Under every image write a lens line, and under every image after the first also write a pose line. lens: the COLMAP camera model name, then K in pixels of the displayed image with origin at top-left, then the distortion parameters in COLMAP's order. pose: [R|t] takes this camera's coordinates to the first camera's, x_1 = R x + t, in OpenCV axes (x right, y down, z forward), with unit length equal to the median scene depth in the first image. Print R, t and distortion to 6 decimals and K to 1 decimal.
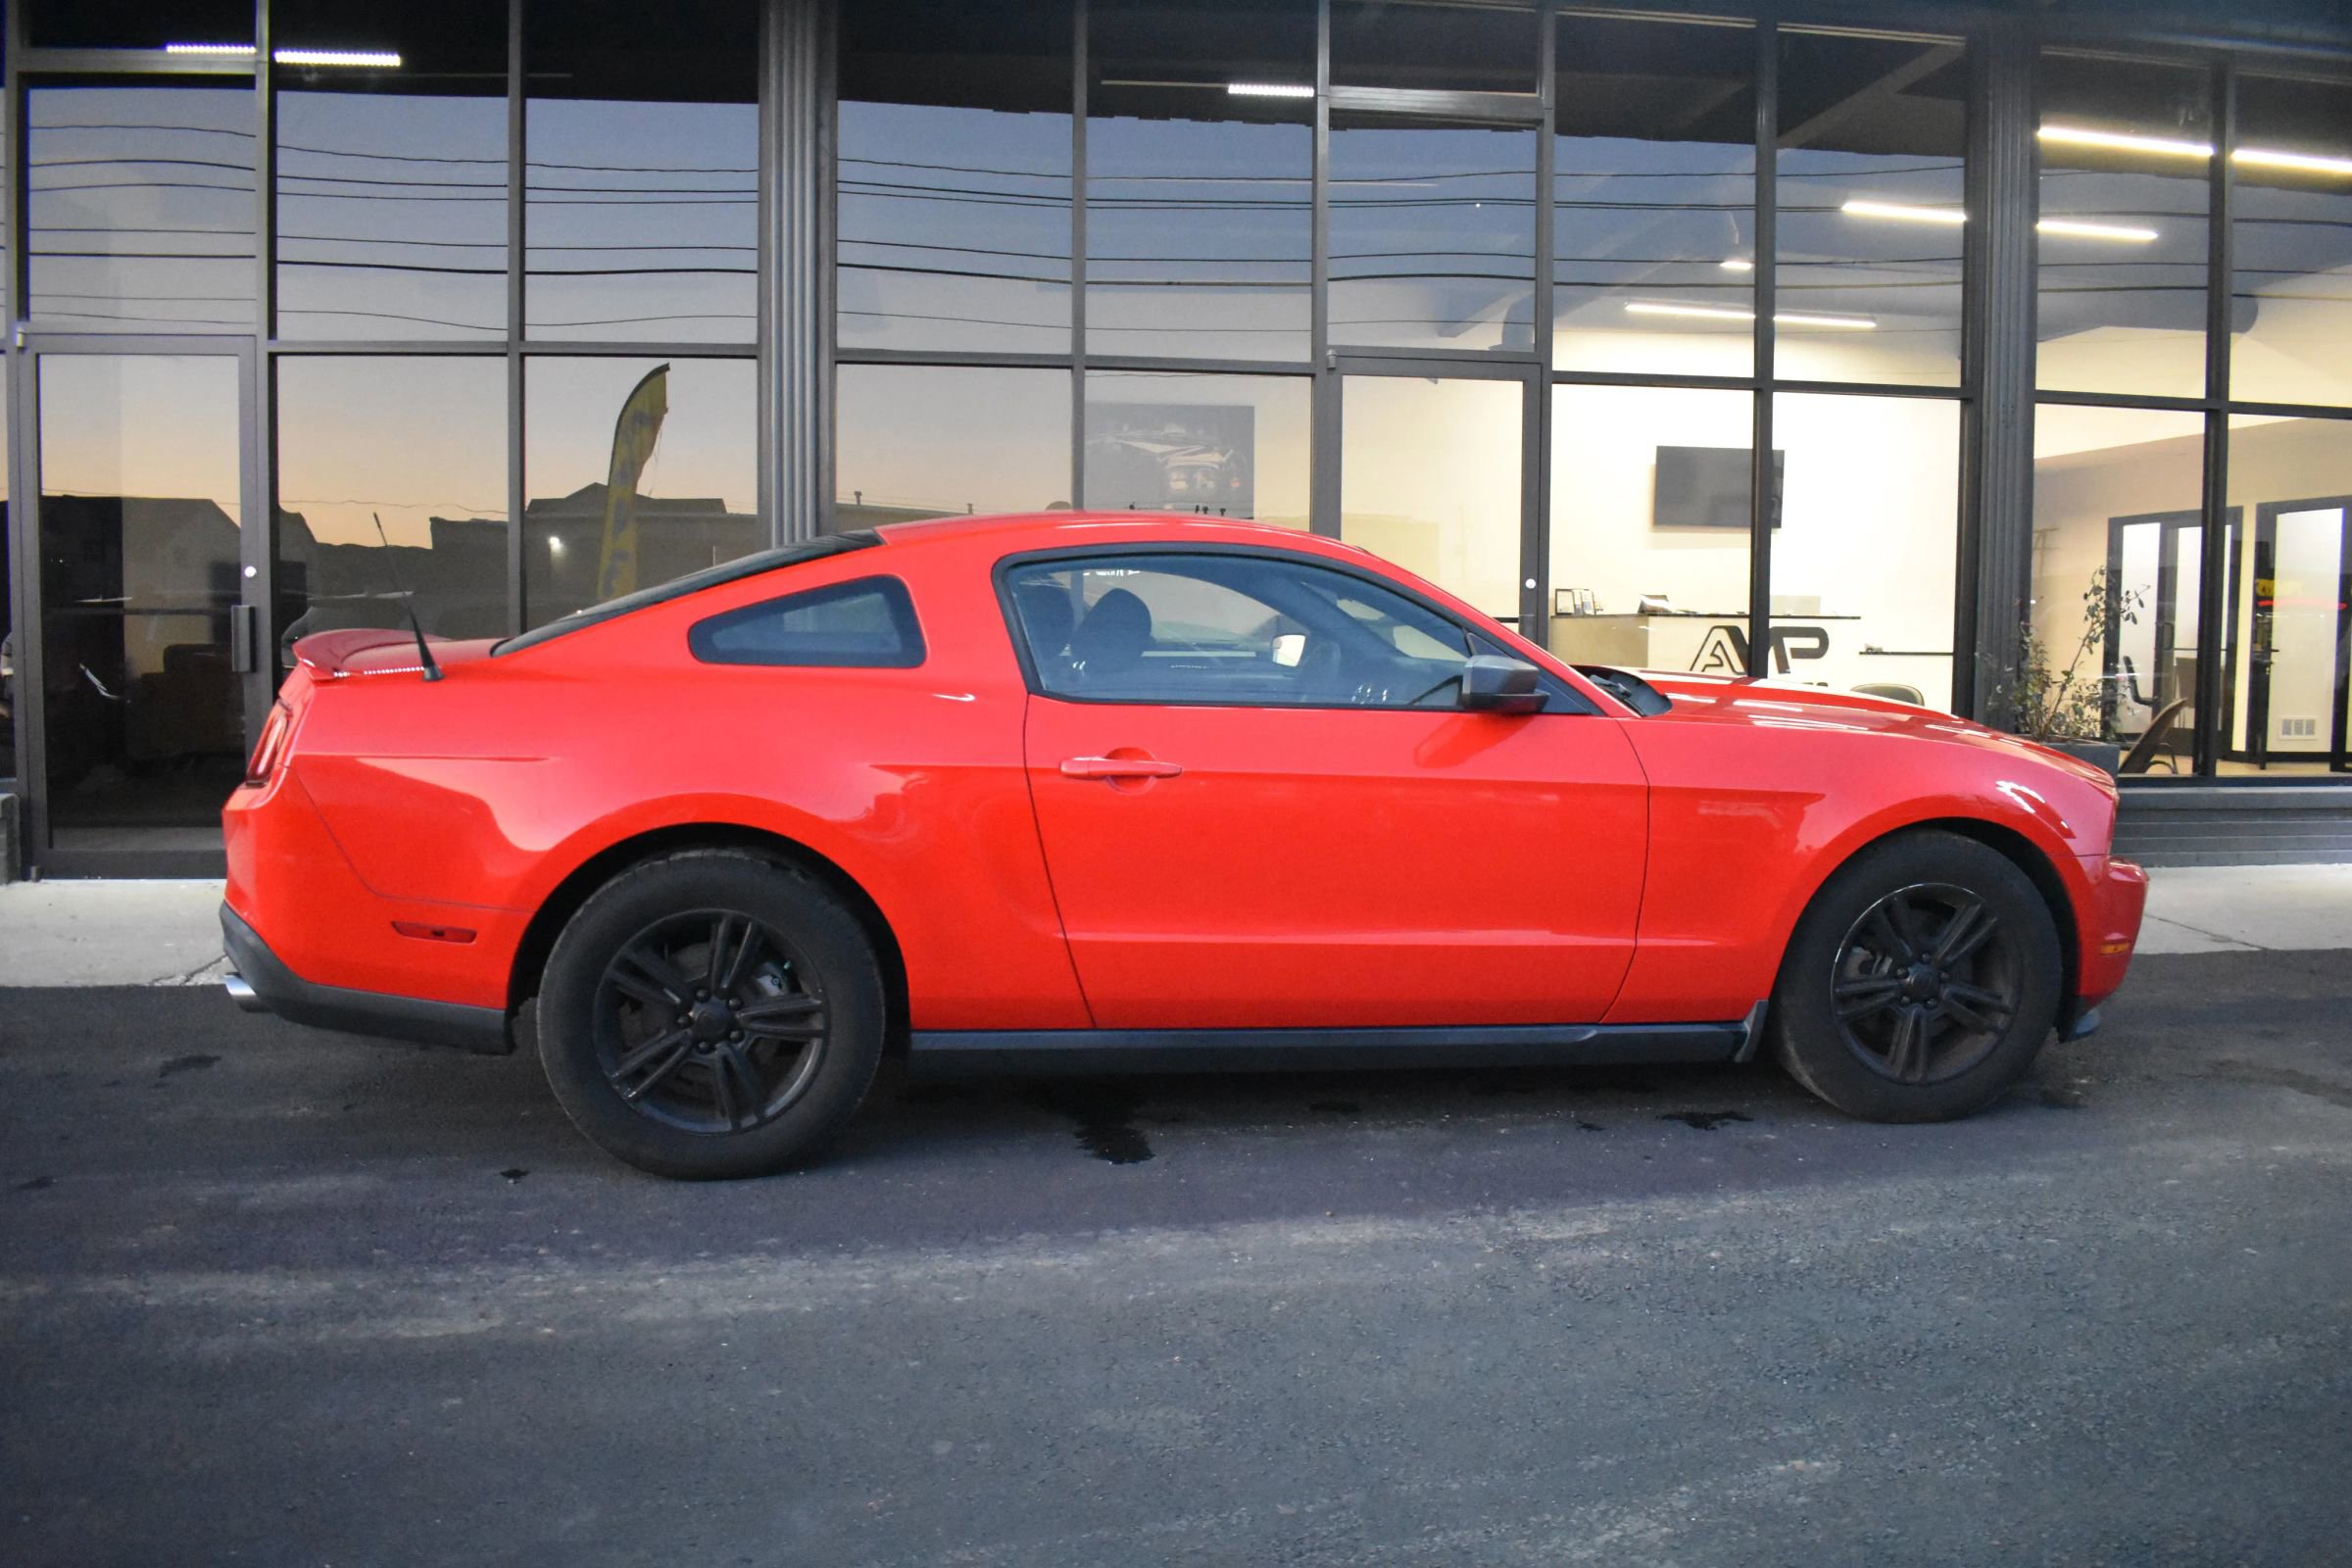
lens RADIAL K [[1821.0, 0, 1173.7], [0, 1821.0, 778.6], [0, 0, 1]] dist [-0.095769, 0.016295]
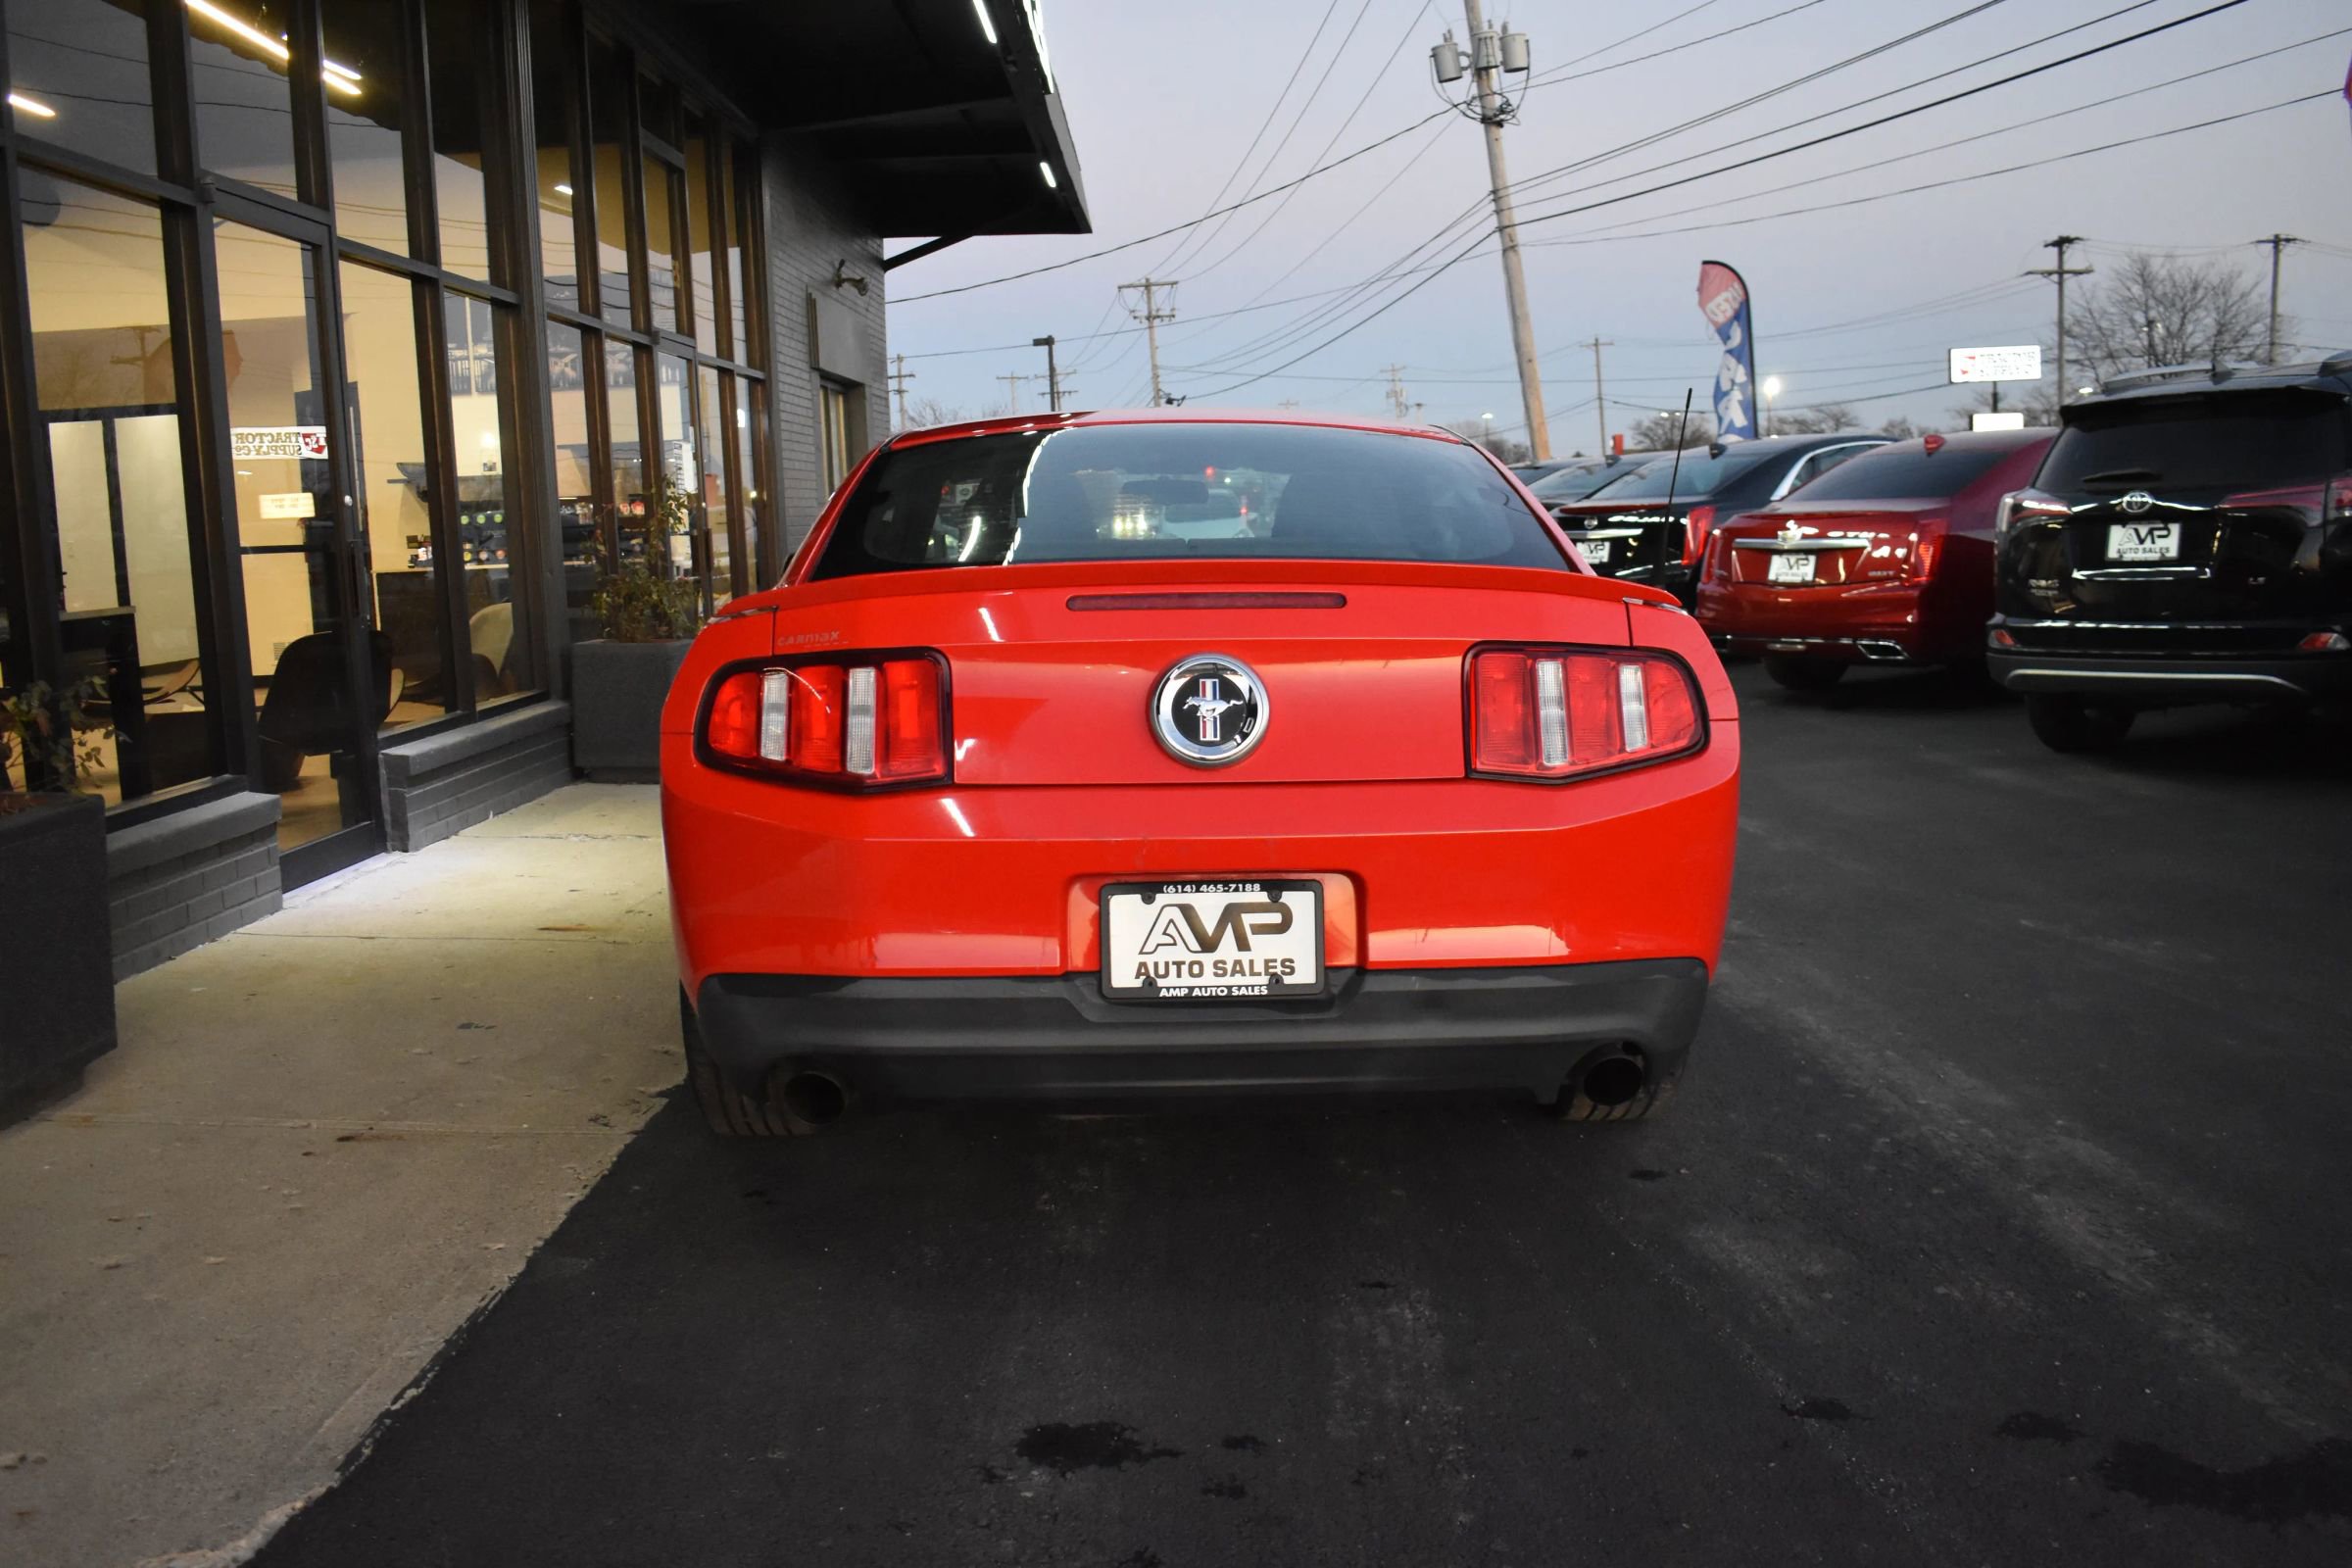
lens RADIAL K [[2032.6, 0, 1179.1], [0, 2032.6, 785.4], [0, 0, 1]] dist [-0.092720, 0.013286]
pose [[0.138736, -0.143602, 0.979863, -1.297561], [0.114792, 0.985093, 0.128116, -0.109217], [-0.983654, 0.094706, 0.153152, 1.041479]]
